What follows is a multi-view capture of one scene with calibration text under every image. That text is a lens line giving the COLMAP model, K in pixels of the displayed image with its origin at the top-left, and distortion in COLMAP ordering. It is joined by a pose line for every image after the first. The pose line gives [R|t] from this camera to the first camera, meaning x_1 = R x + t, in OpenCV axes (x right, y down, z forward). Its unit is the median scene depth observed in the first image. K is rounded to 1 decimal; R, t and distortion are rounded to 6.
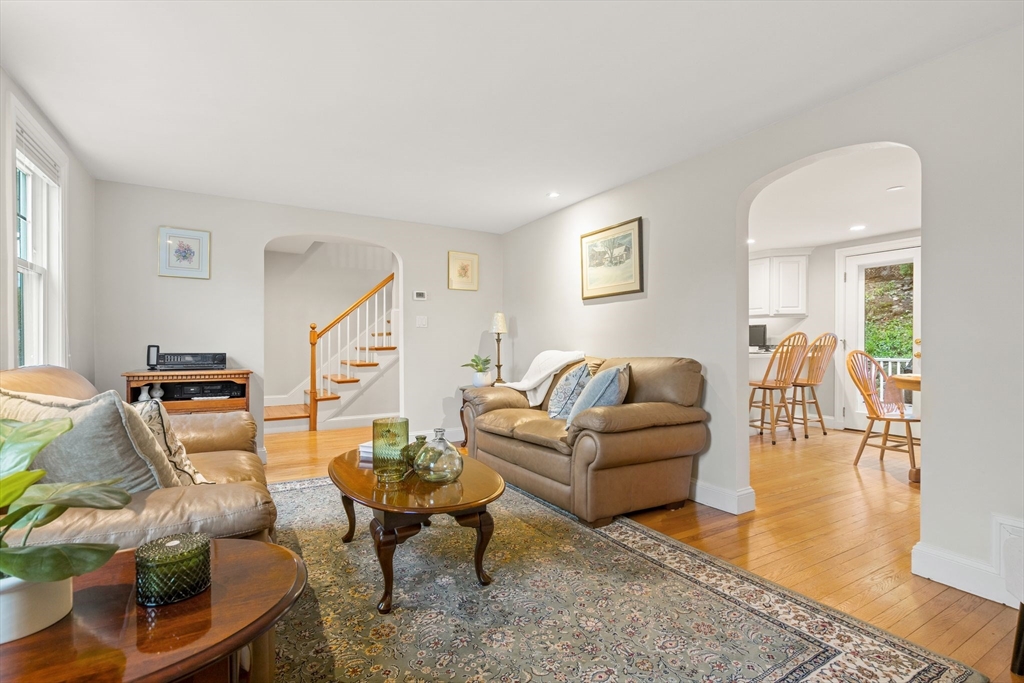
lens RADIAL K [[476.6, 0, 512.4], [0, 476.6, 347.6], [0, 0, 1]] dist [0.003883, 0.000685]
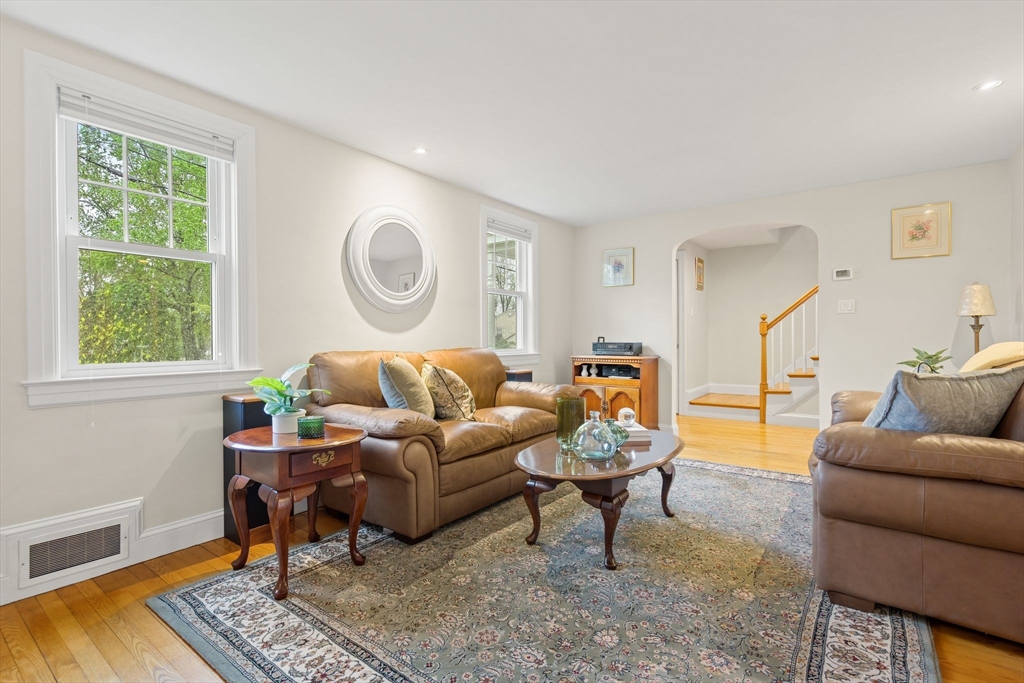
lens RADIAL K [[476.6, 0, 518.0], [0, 476.6, 343.5], [0, 0, 1]] dist [0.003883, 0.000685]
pose [[0.396423, 0.007504, -0.918037, 0.452588], [-0.000220, 0.999967, 0.008078, 0.003221], [0.918068, -0.003000, 0.396411, 0.234812]]
